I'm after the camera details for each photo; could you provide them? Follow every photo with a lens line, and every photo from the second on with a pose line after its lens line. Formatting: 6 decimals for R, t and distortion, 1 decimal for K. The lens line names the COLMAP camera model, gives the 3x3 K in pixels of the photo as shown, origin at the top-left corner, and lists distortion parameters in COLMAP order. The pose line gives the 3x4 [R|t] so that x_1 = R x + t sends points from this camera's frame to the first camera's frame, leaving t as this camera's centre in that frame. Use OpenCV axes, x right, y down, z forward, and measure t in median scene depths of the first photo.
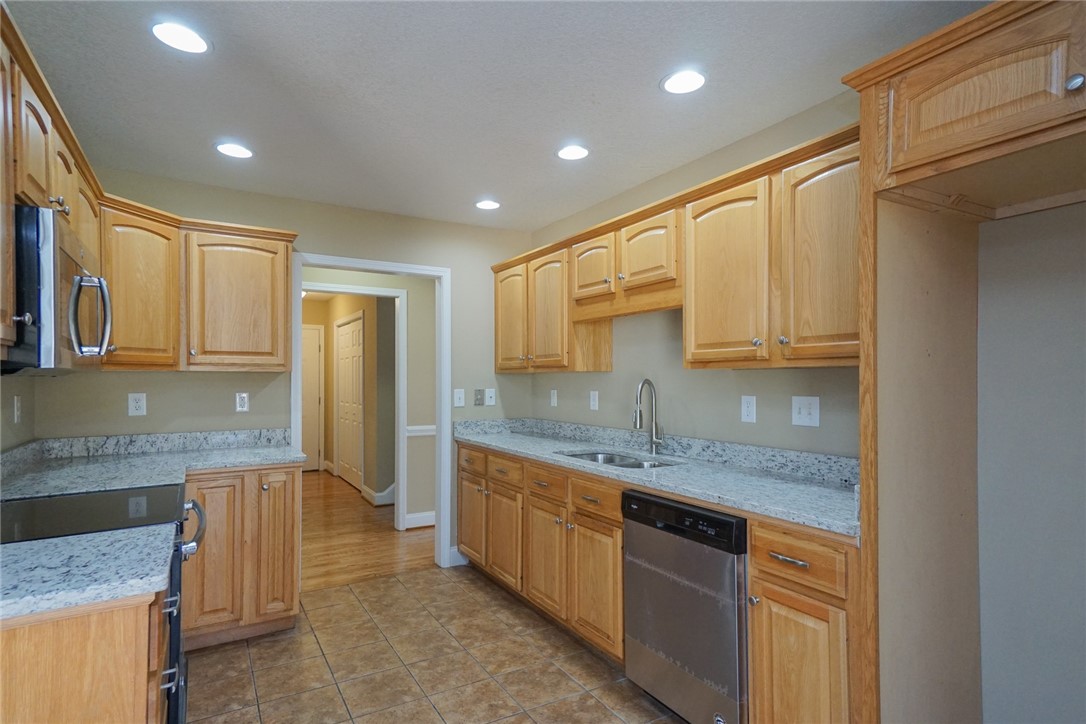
lens RADIAL K [[580.7, 0, 544.0], [0, 580.7, 380.4], [0, 0, 1]] dist [0.048345, 0.000077]
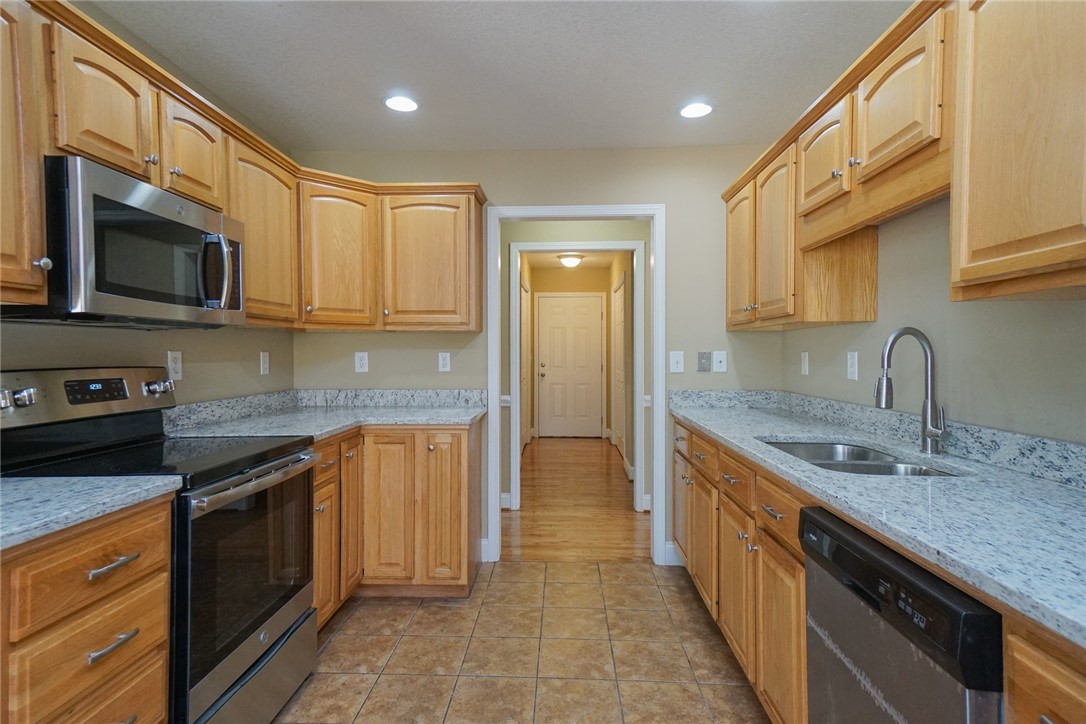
lens RADIAL K [[582.5, 0, 543.0], [0, 582.5, 362.0], [0, 0, 1]] dist [0.047006, -0.000276]
pose [[0.835689, 0.007424, -0.549152, 0.200097], [-0.000112, 0.999911, 0.013347, 0.025910], [0.549202, -0.011093, 0.835616, 0.283160]]
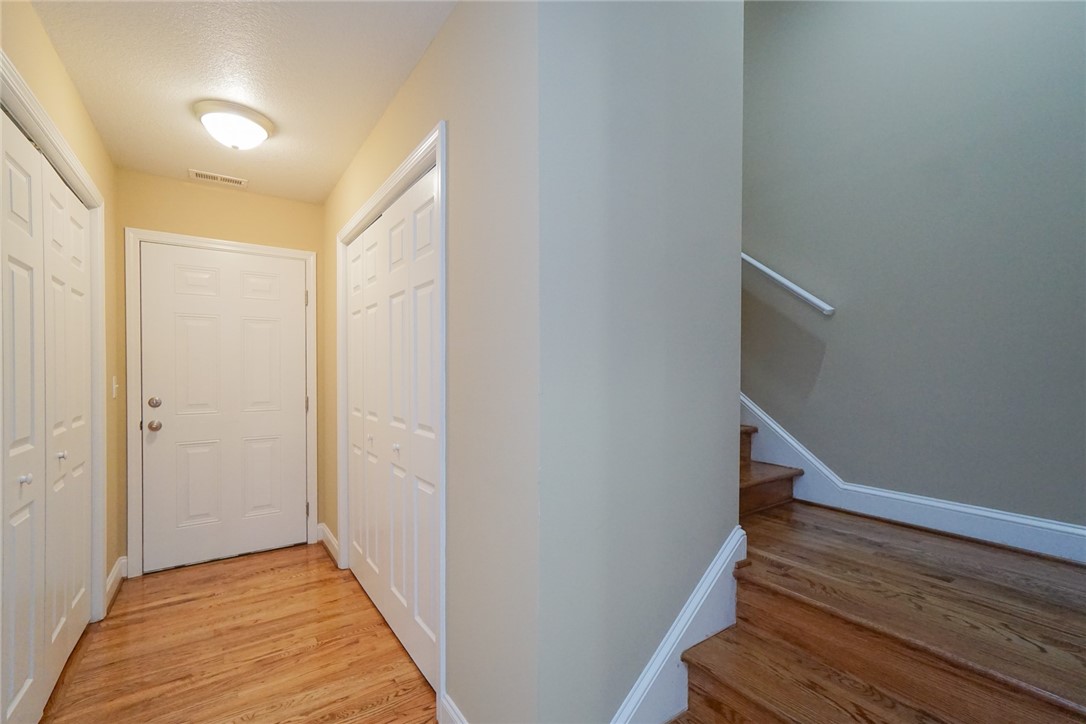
lens RADIAL K [[467.8, 0, 531.7], [0, 467.8, 361.4], [0, 0, 1]] dist [-0.002520, -0.000028]
pose [[0.998198, -0.002135, 0.059963, -0.551291], [0.002671, 0.999957, -0.008868, 0.008114], [-0.059942, 0.009012, 0.998161, 1.498936]]
